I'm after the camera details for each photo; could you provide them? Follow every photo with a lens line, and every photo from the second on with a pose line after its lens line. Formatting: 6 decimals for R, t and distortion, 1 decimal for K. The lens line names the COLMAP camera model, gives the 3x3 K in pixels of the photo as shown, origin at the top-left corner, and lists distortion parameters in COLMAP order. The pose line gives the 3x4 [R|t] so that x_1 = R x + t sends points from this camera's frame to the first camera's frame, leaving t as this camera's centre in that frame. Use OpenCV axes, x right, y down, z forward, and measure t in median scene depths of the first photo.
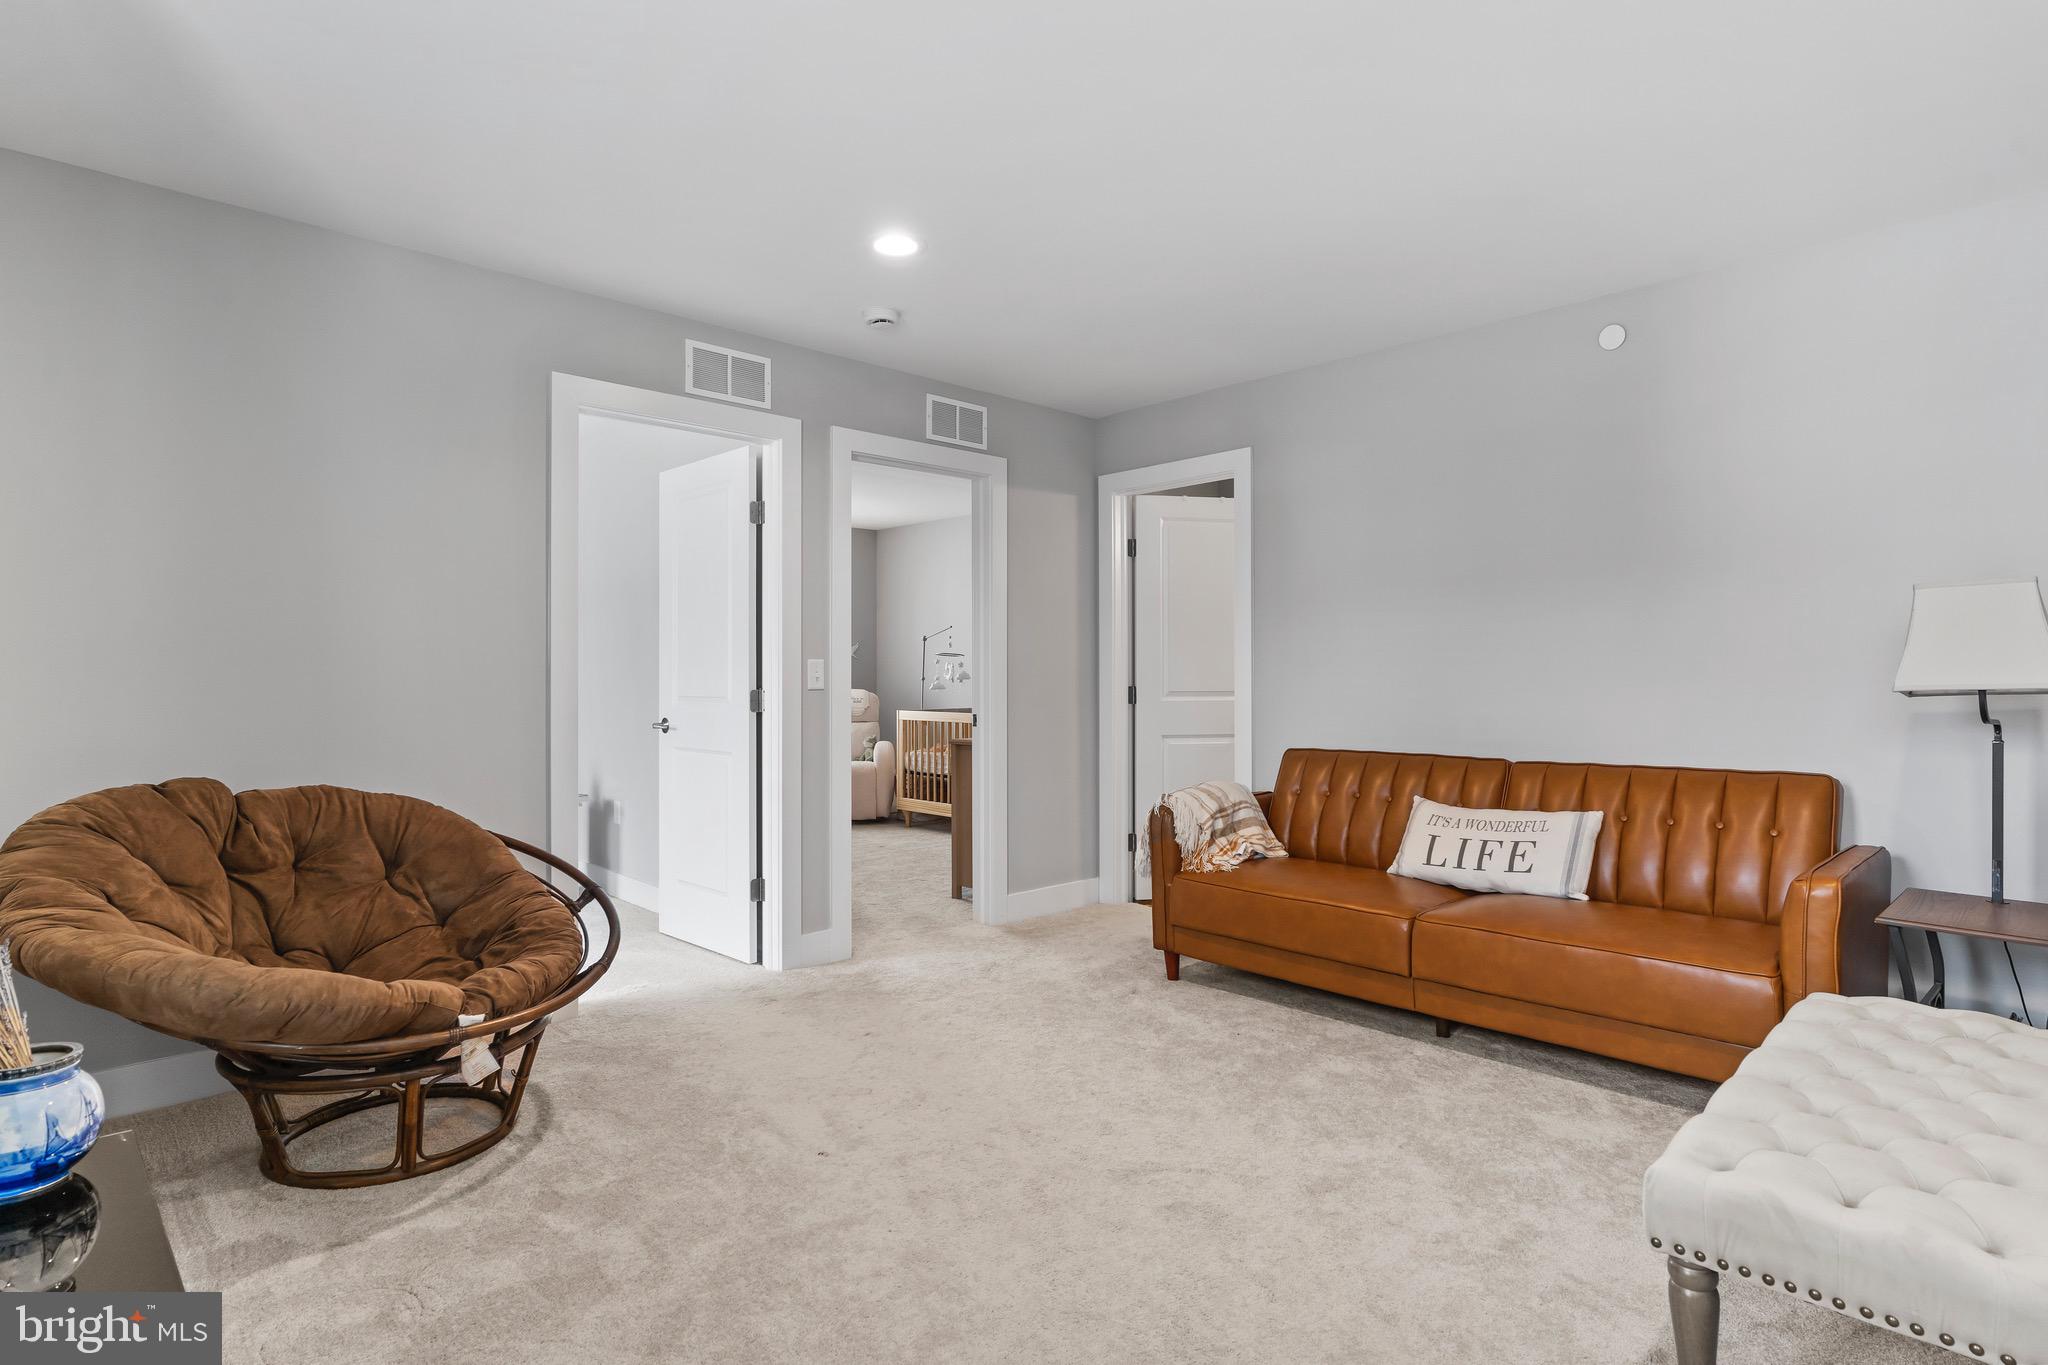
lens RADIAL K [[1056.8, 0, 1023.5], [0, 1056.8, 681.7], [0, 0, 1]] dist [-0.009037, 0.006126]
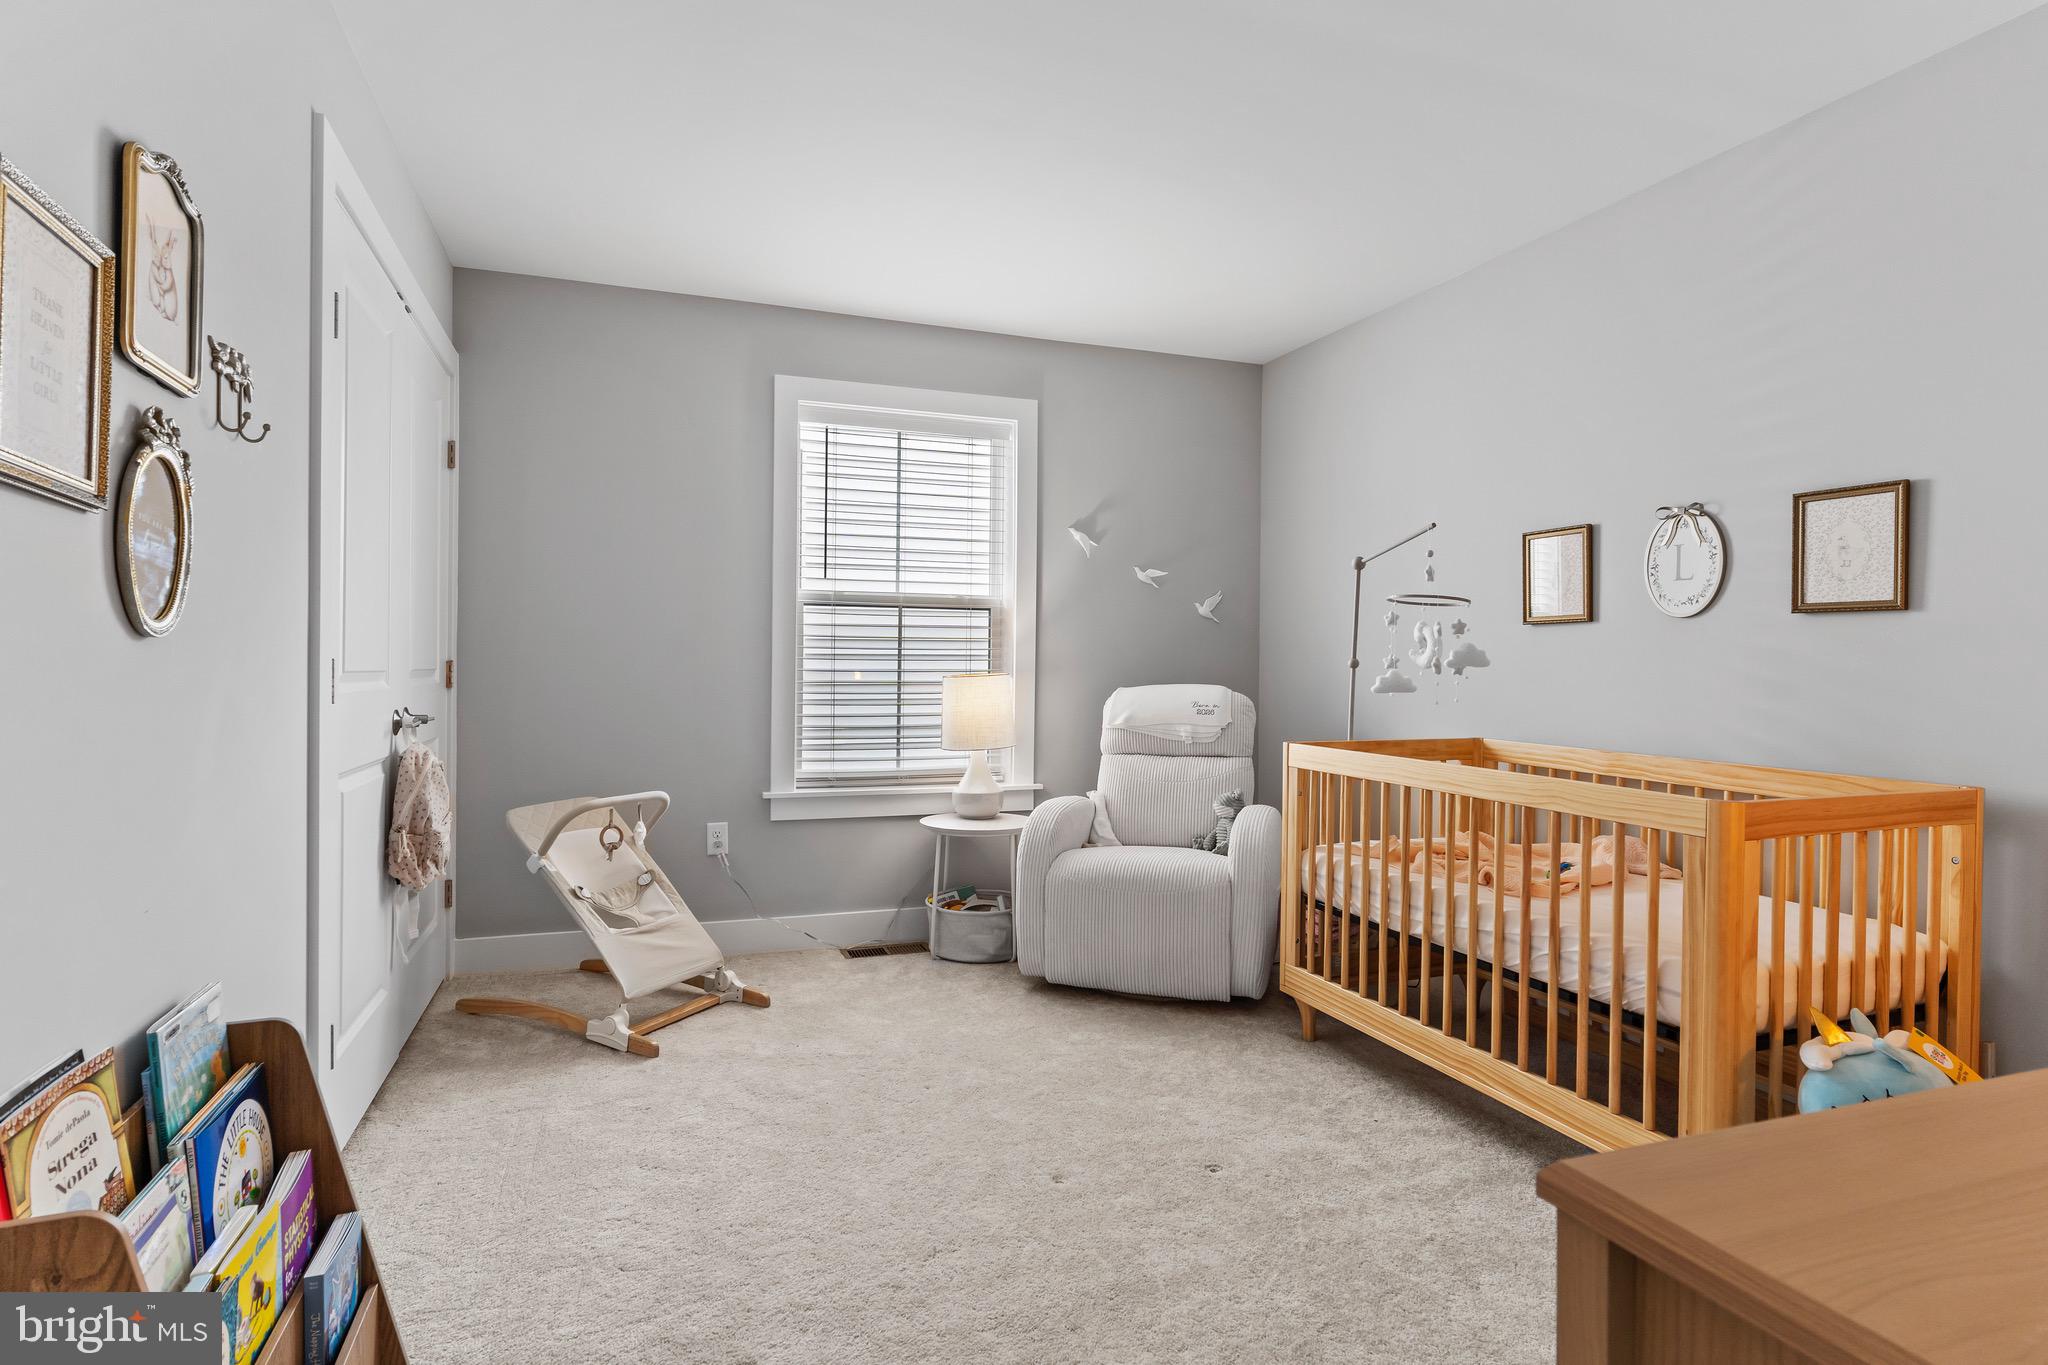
lens RADIAL K [[1056.8, 0, 1018.8], [0, 1056.8, 678.4], [0, 0, 1]] dist [-0.009037, 0.006126]
pose [[0.918400, 0.014509, -0.395388, -0.054555], [-0.010483, 0.999869, 0.012343, -0.000823], [0.395515, -0.007191, 0.918431, 0.595013]]
